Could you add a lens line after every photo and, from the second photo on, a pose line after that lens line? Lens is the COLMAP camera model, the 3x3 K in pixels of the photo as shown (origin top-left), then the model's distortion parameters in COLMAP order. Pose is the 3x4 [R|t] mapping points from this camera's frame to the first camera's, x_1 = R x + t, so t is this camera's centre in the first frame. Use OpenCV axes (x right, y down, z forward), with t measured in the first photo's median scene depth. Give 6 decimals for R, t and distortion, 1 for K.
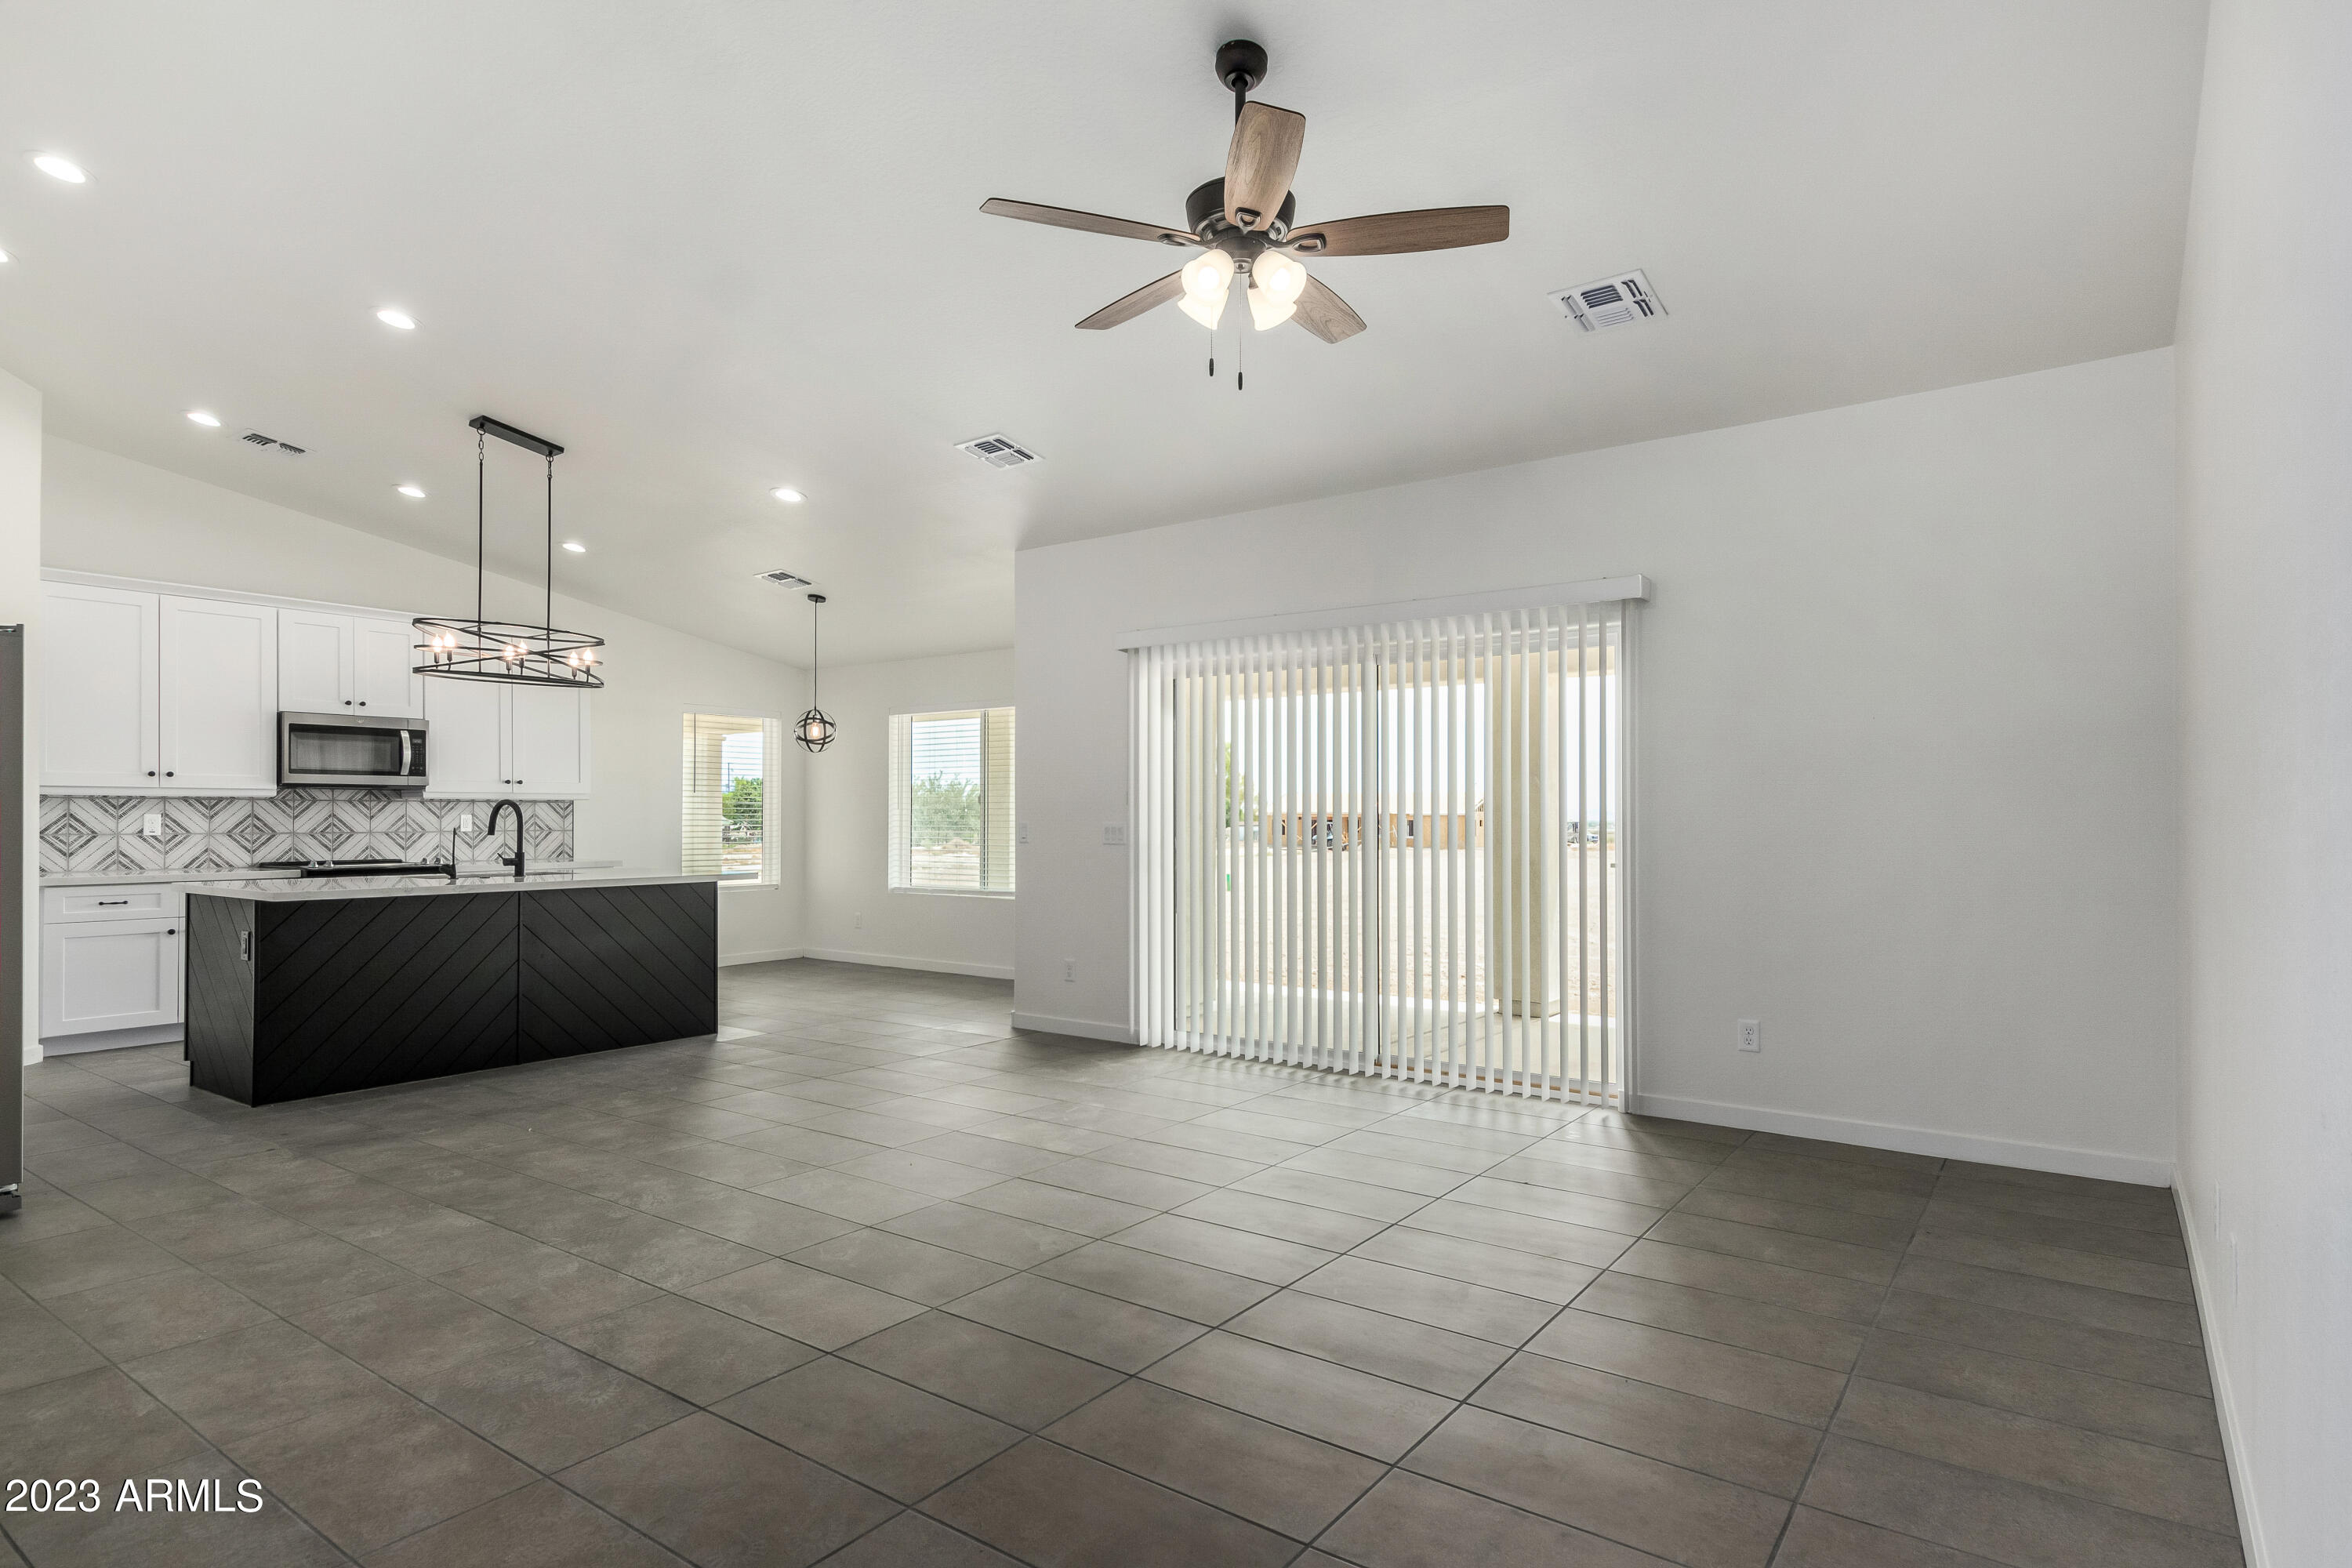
lens RADIAL K [[1232.9, 0, 1193.6], [0, 1232.9, 809.2], [0, 0, 1]] dist [0.040121, -0.016338]
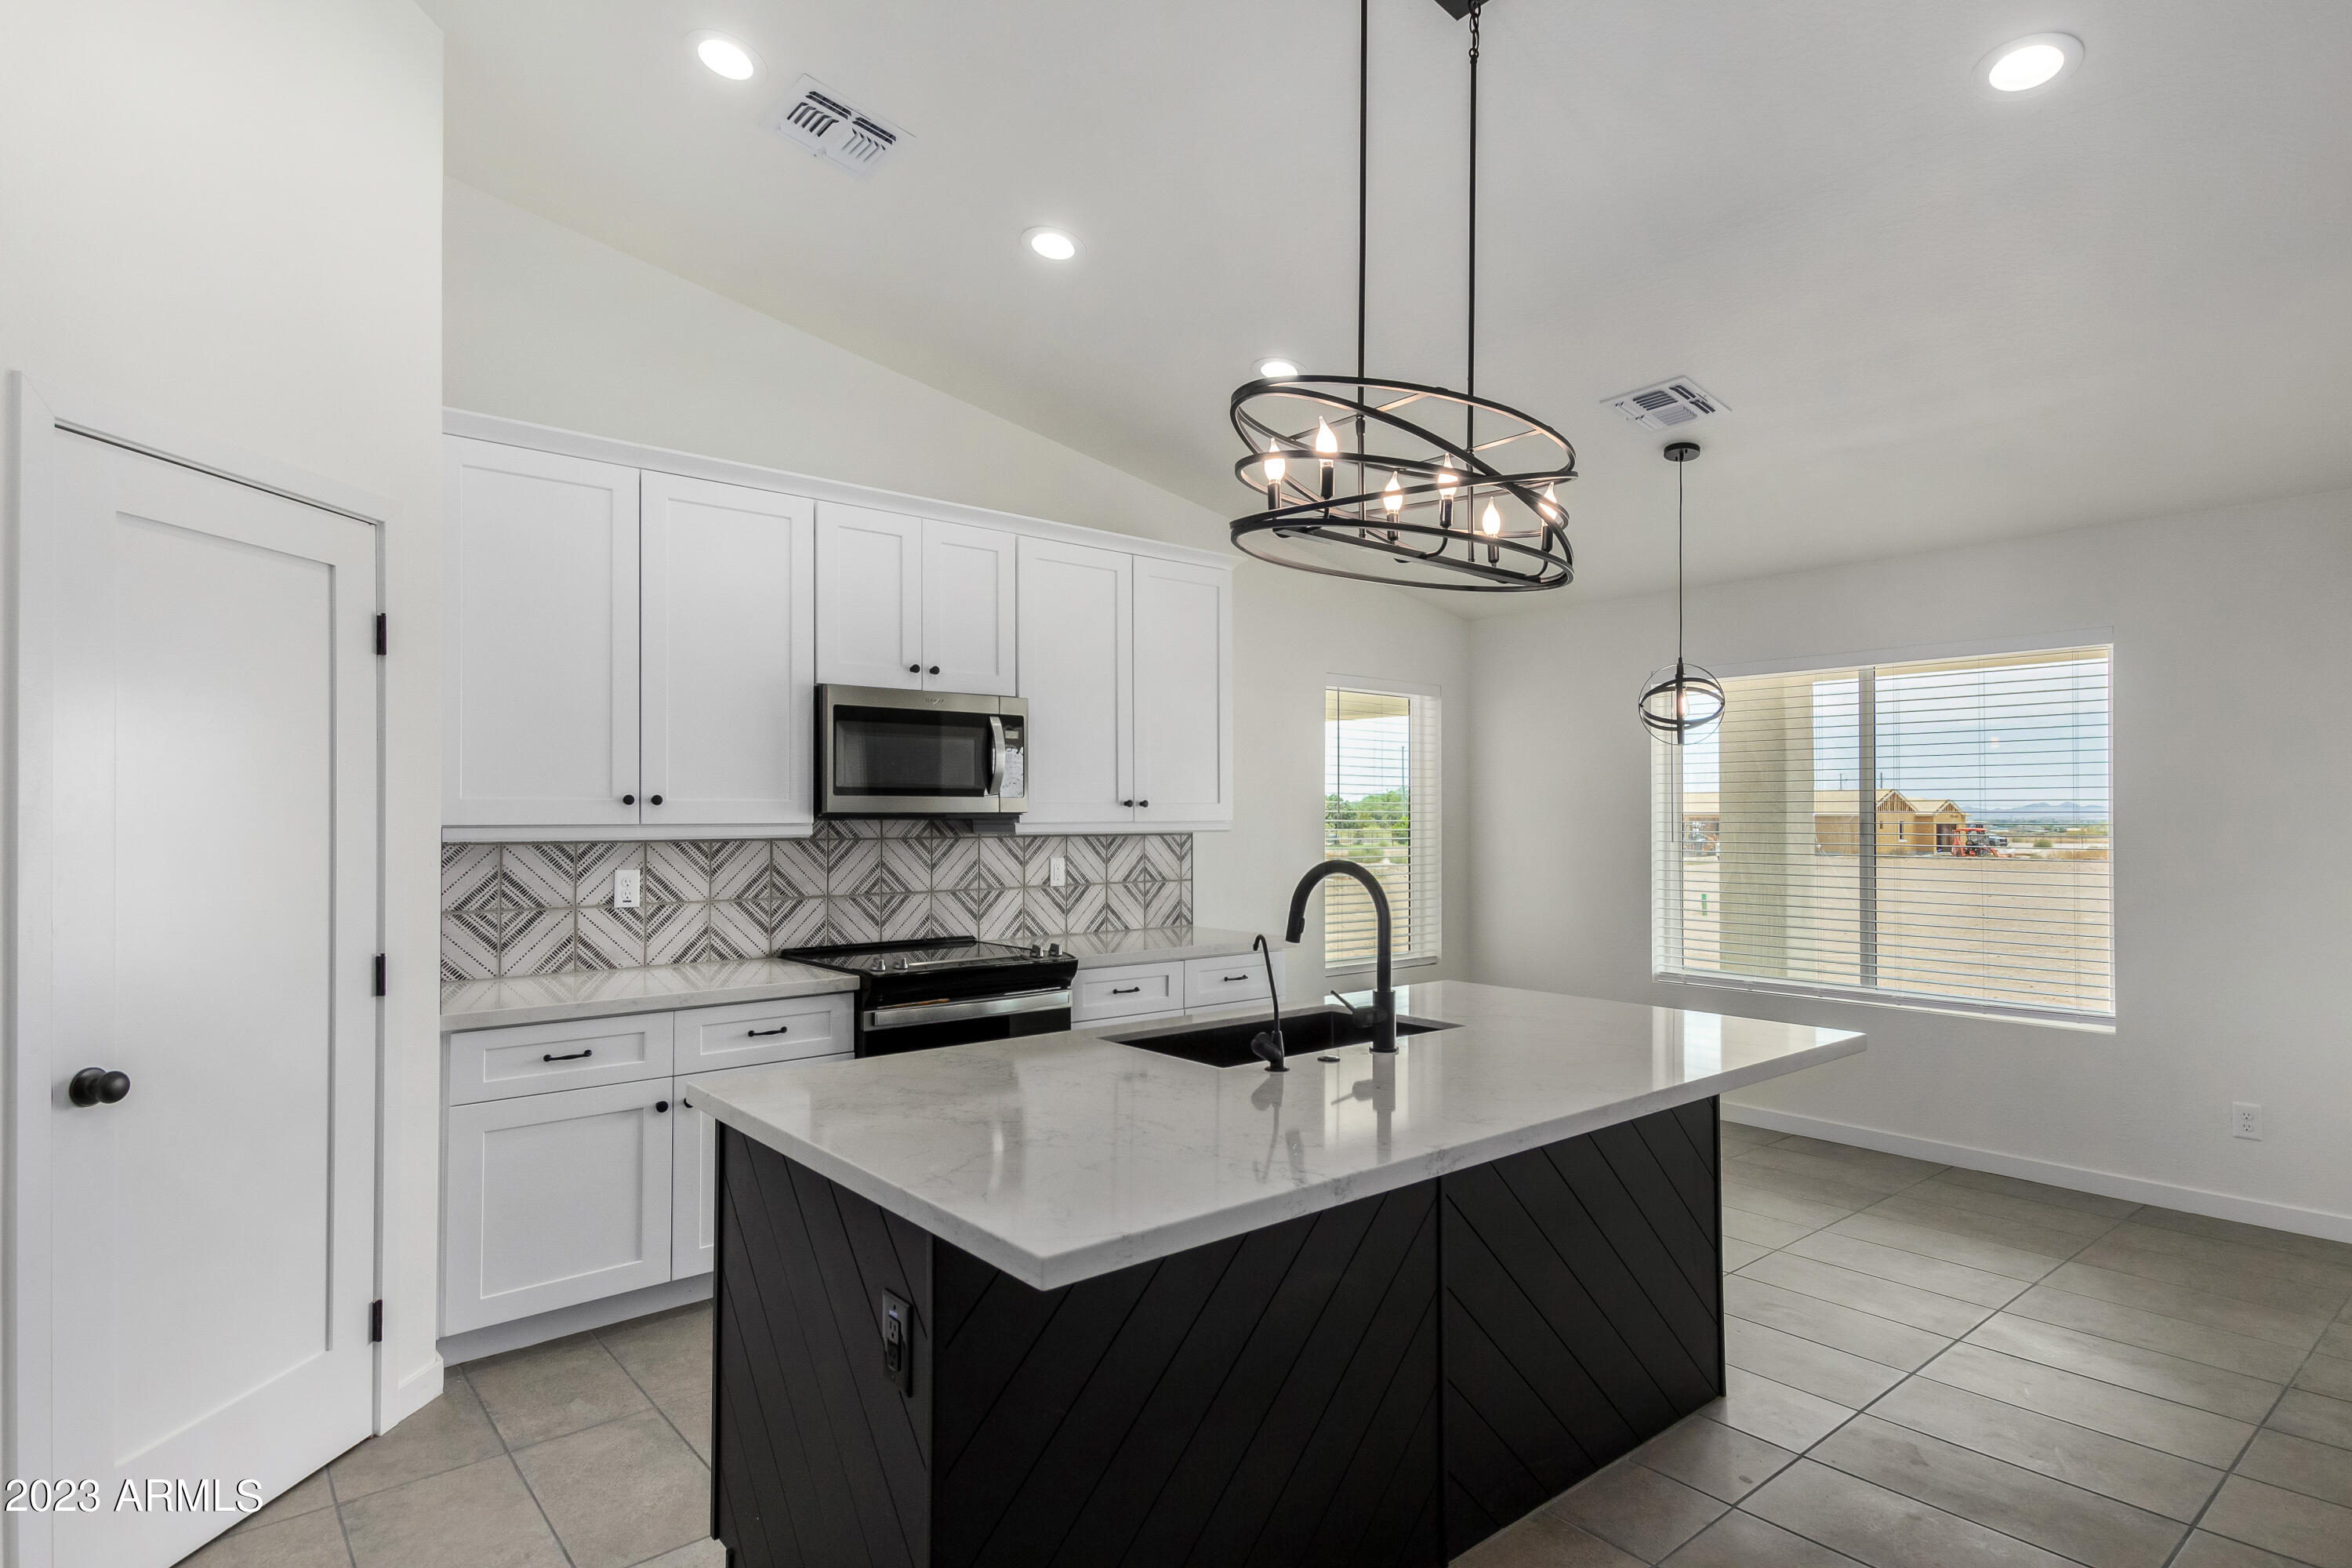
lens RADIAL K [[1217.1, 0, 1181.4], [0, 1217.1, 800.4], [0, 0, 1]] dist [0.033791, 0.000105]
pose [[0.968945, -0.005416, -0.247216, -0.437778], [0.003494, 0.999960, -0.008215, -0.021287], [0.247251, 0.007096, 0.968926, 0.512718]]
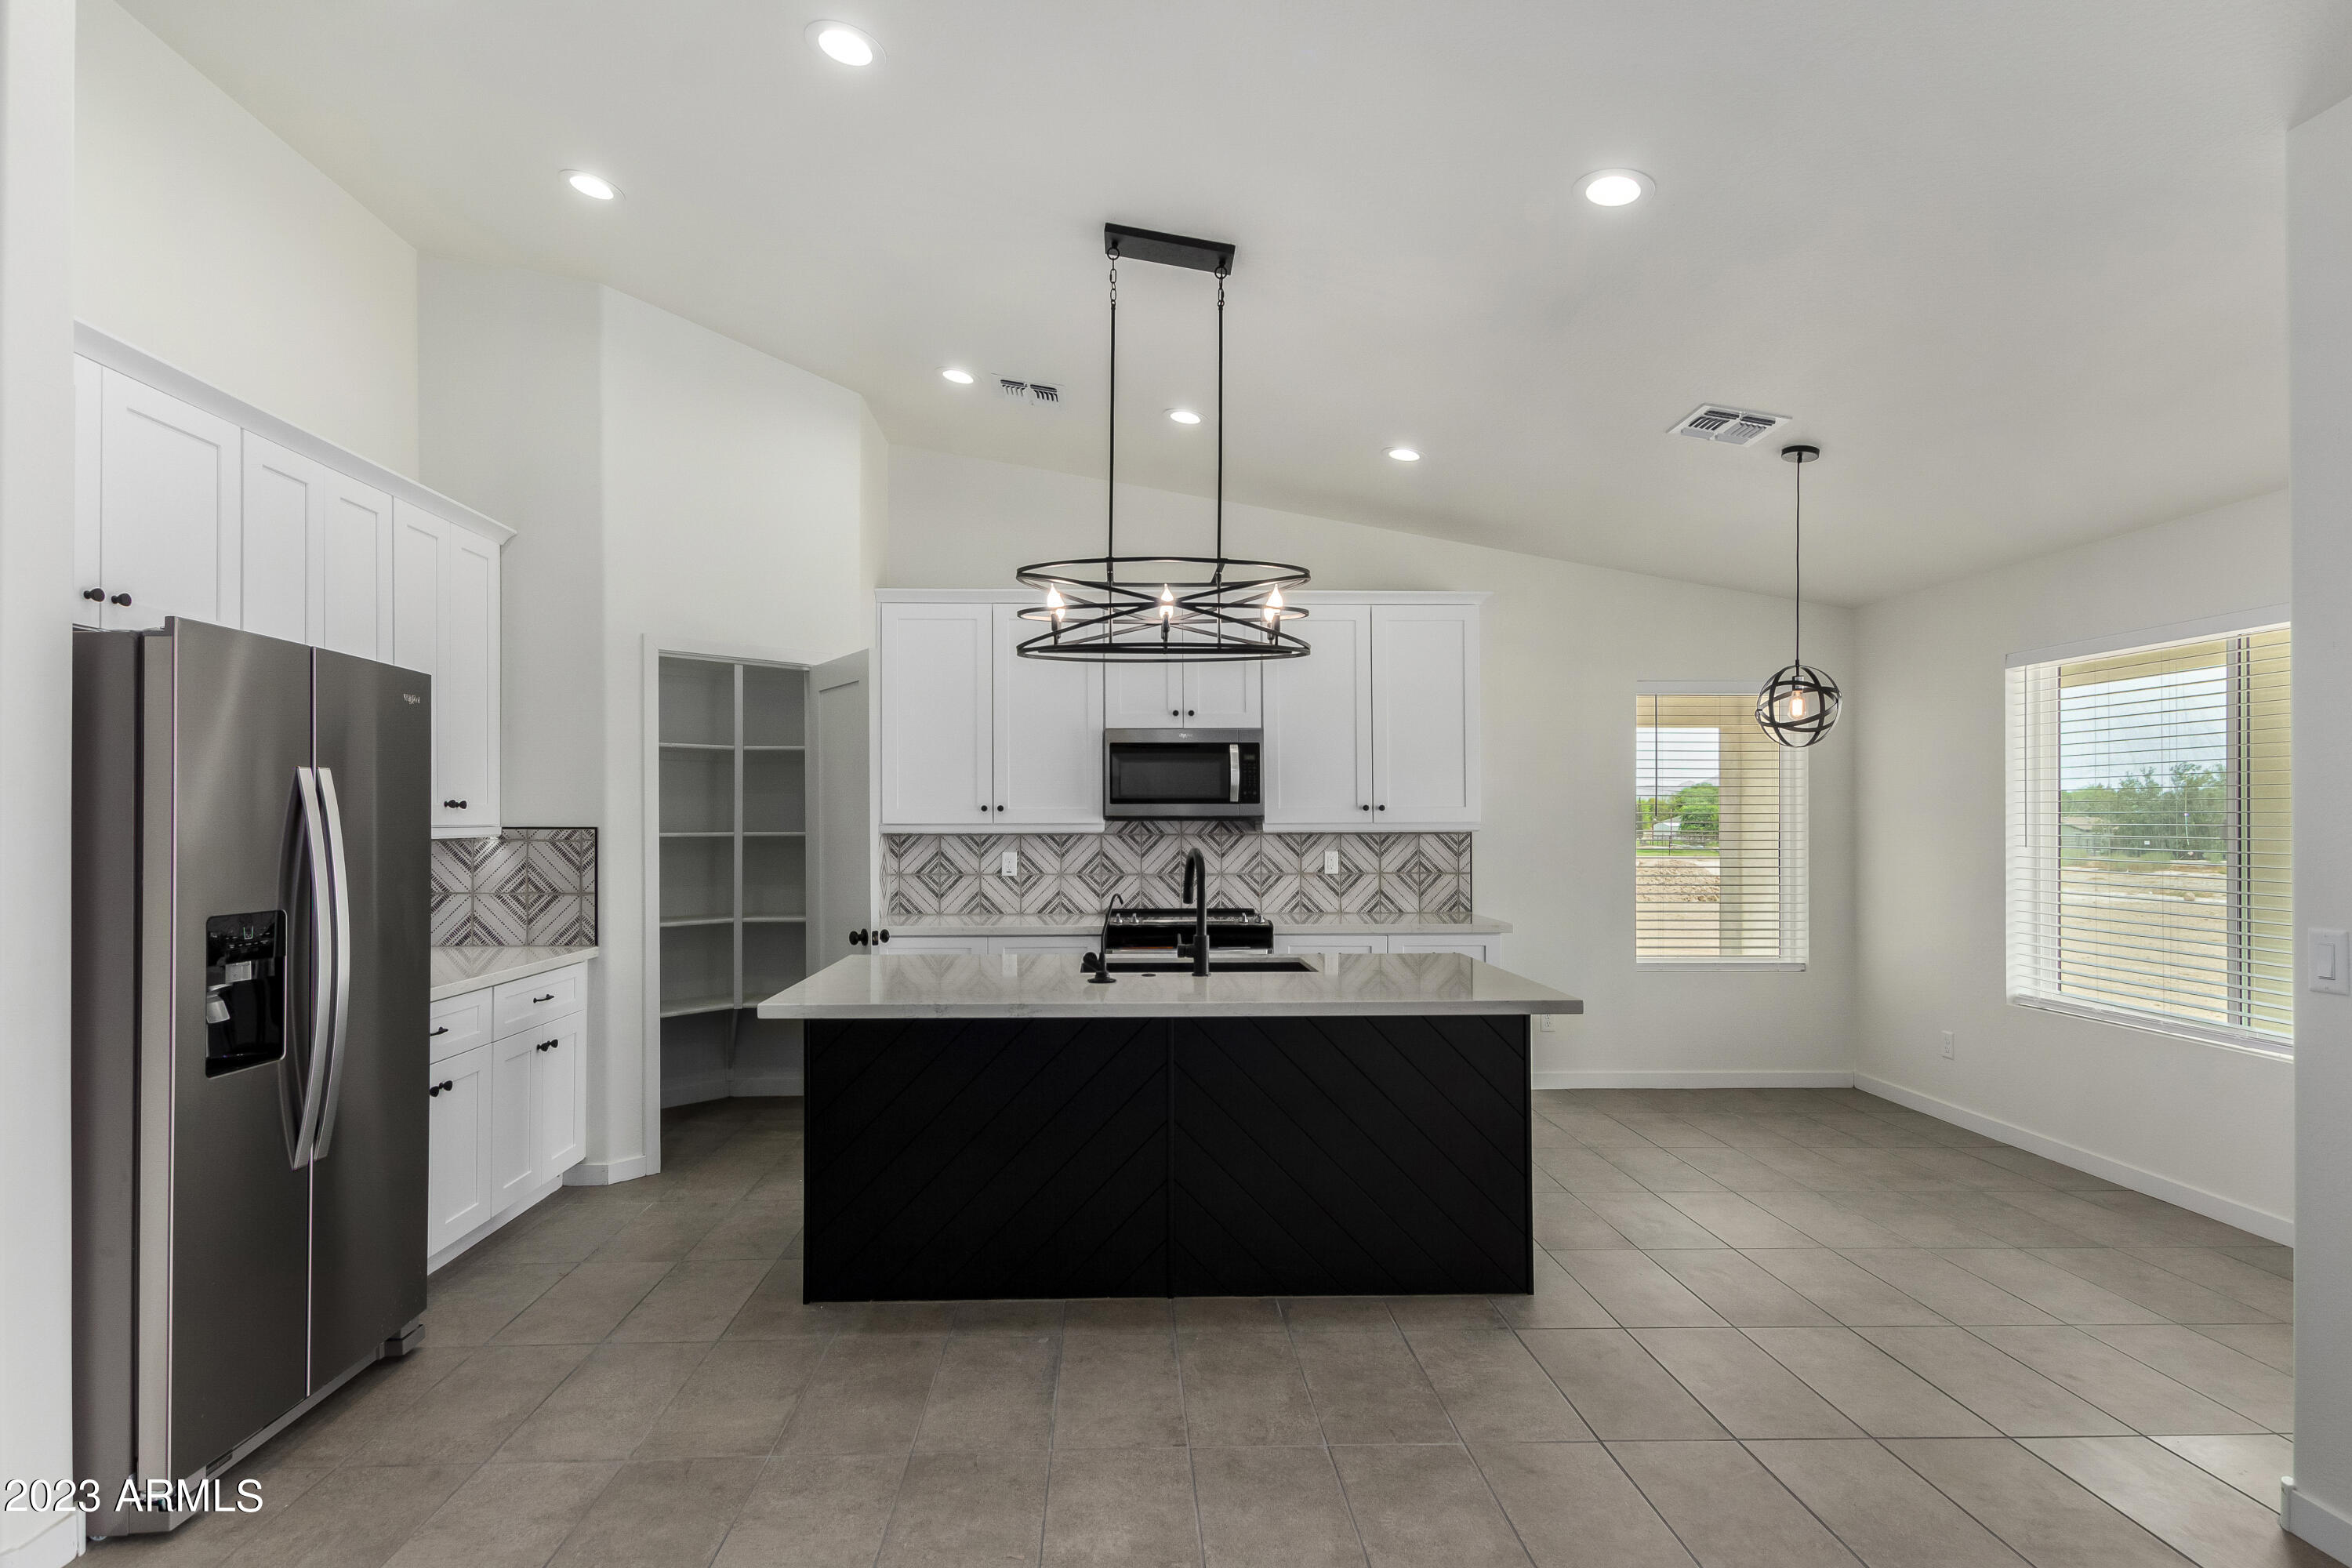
lens RADIAL K [[1241.0, 0, 1160.8], [0, 1241.0, 812.0], [0, 0, 1]] dist [0.023185, -0.000043]
pose [[0.612168, -0.004954, -0.790713, -0.059015], [0.006814, 0.999976, -0.000990, -0.022554], [0.790699, -0.004782, 0.612187, 0.527867]]
